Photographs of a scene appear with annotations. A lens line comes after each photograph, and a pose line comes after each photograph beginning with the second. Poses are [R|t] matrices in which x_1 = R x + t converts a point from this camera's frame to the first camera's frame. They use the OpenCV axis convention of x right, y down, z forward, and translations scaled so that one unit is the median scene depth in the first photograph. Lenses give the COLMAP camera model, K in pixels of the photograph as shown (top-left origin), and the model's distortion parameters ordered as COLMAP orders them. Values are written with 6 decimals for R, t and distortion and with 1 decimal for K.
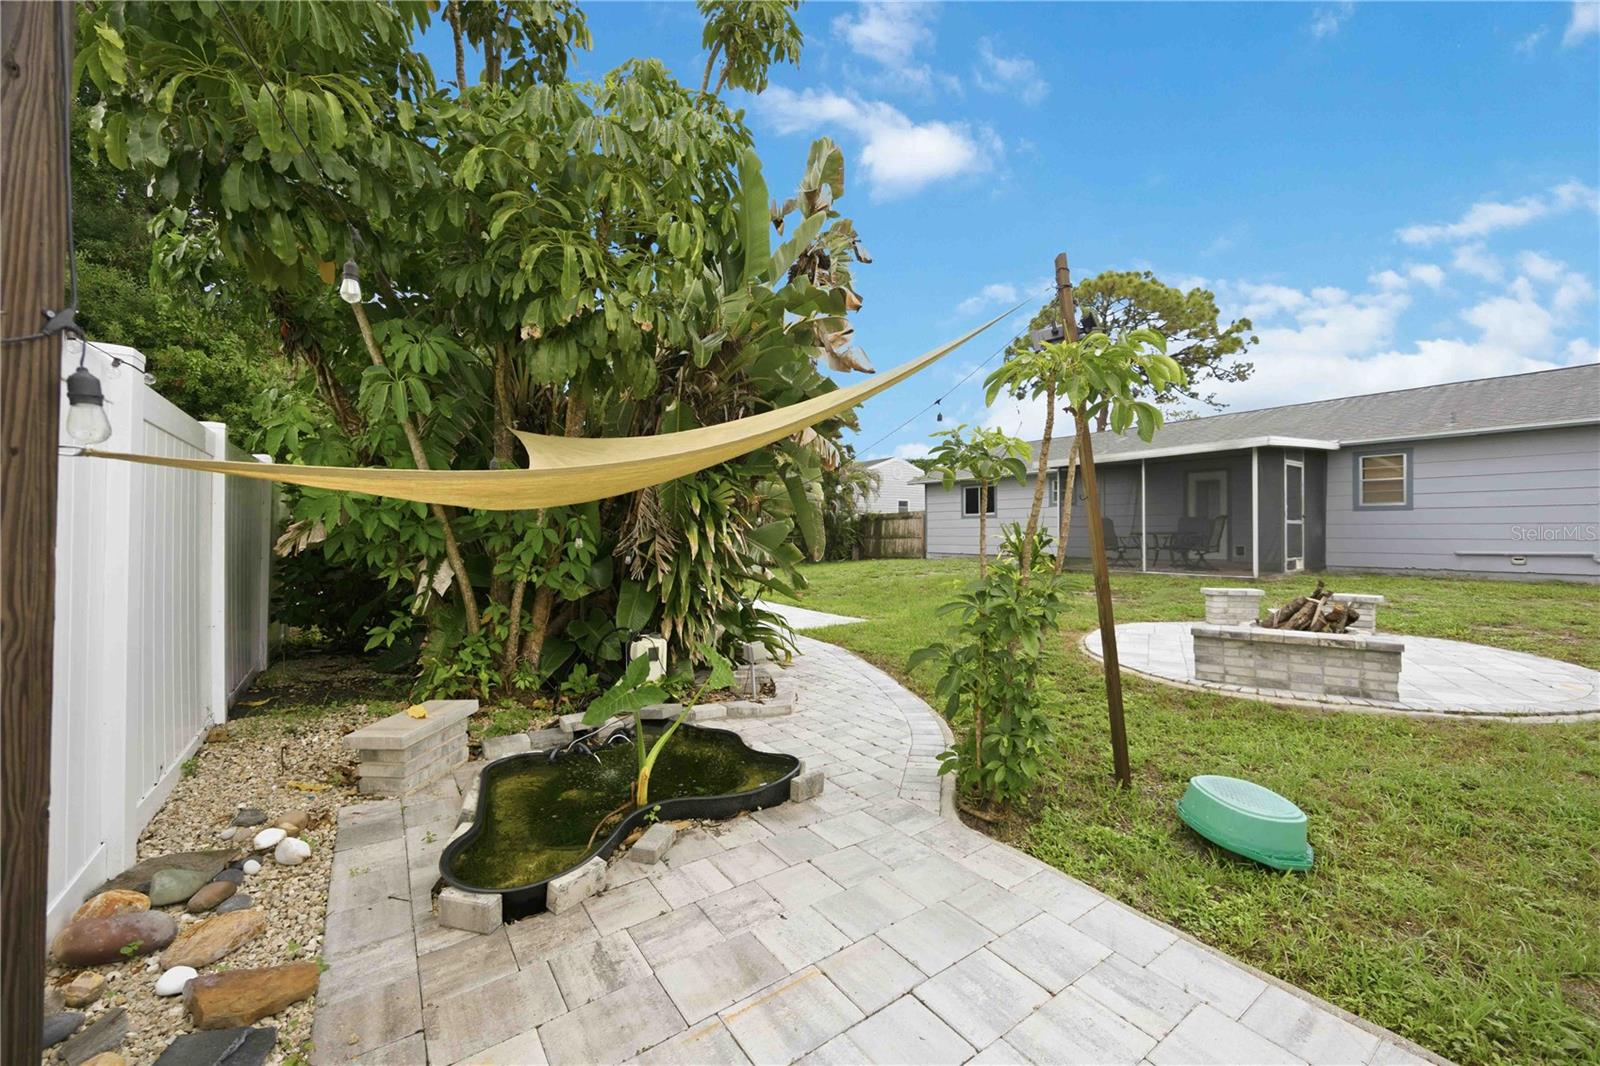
lens RADIAL K [[610.0, 0, 800.0], [0, 610.0, 533.0], [0, 0, 1]] dist [-0.003825, 0.000327]
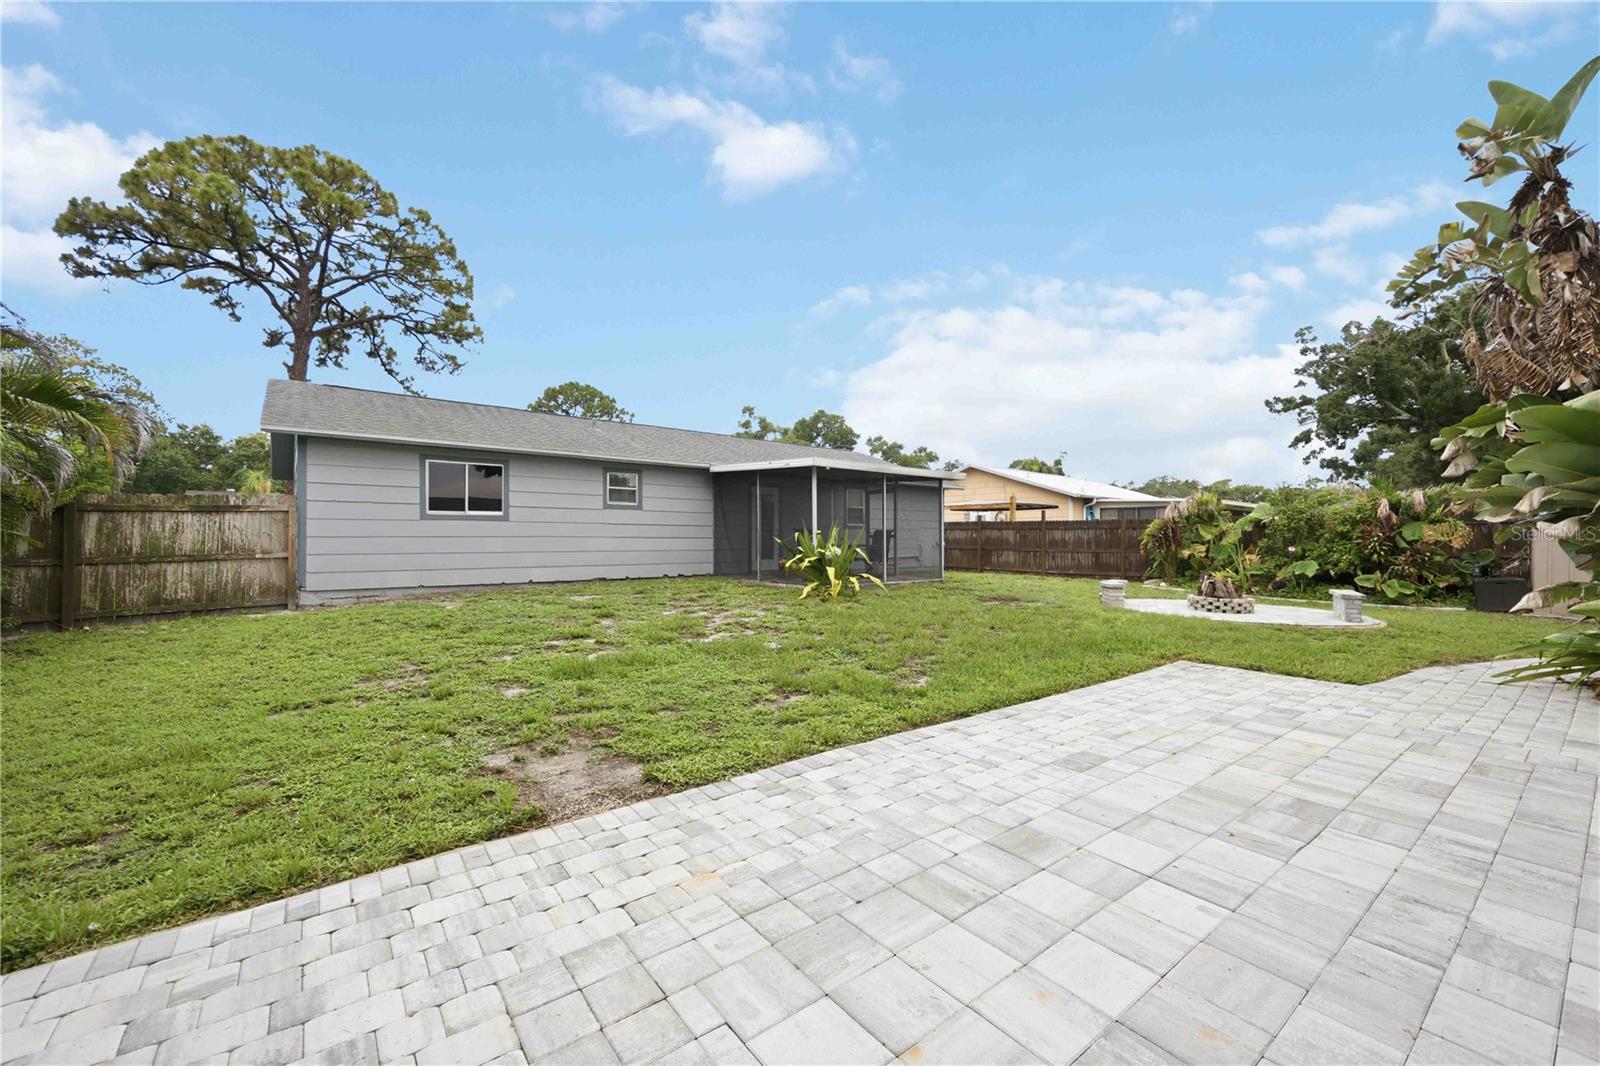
lens RADIAL K [[610.0, 0, 800.0], [0, 610.0, 533.0], [0, 0, 1]] dist [-0.003825, 0.000327]
pose [[-0.041504, 0.017964, 0.998977, -0.389124], [0.002748, 0.999837, -0.017865, -0.002613], [-0.999135, 0.002003, -0.041547, 1.040799]]
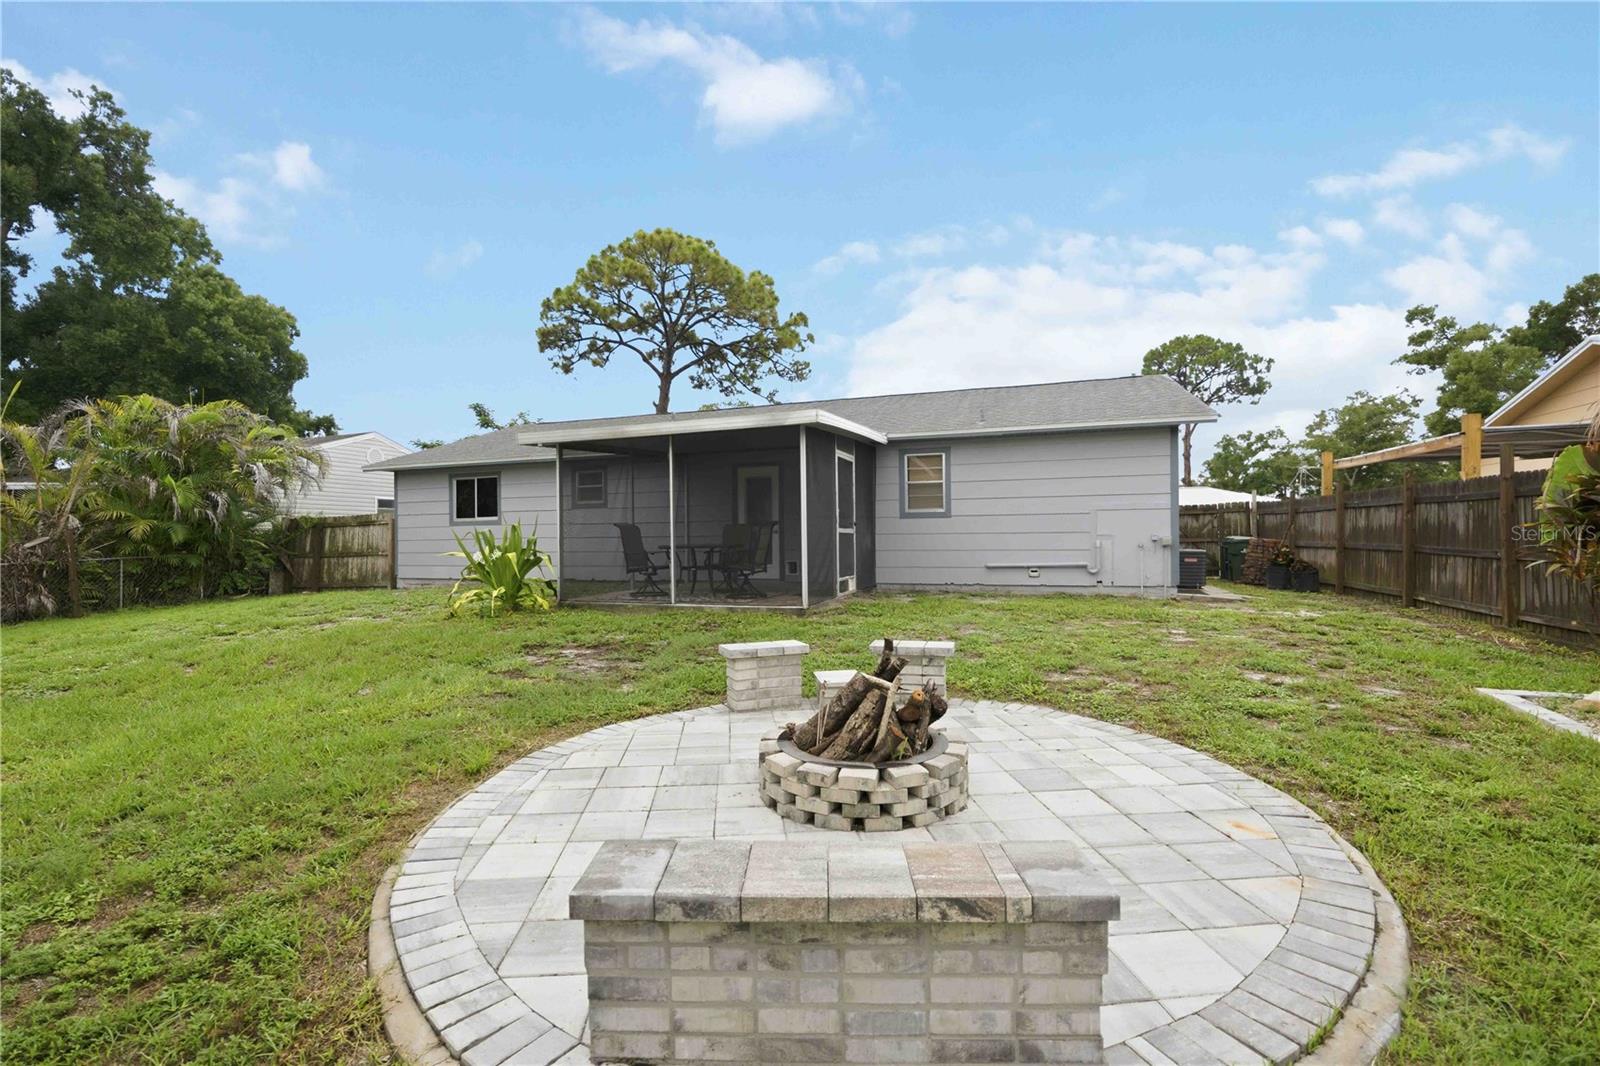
lens RADIAL K [[682.4, 0, 800.0], [0, 682.4, 533.0], [0, 0, 1]] dist [-0.001747, -0.000186]
pose [[0.815882, 0.001530, 0.578216, 0.219107], [0.008387, 0.999860, -0.014481, -0.002530], [-0.578157, 0.016665, 0.815755, 0.271751]]
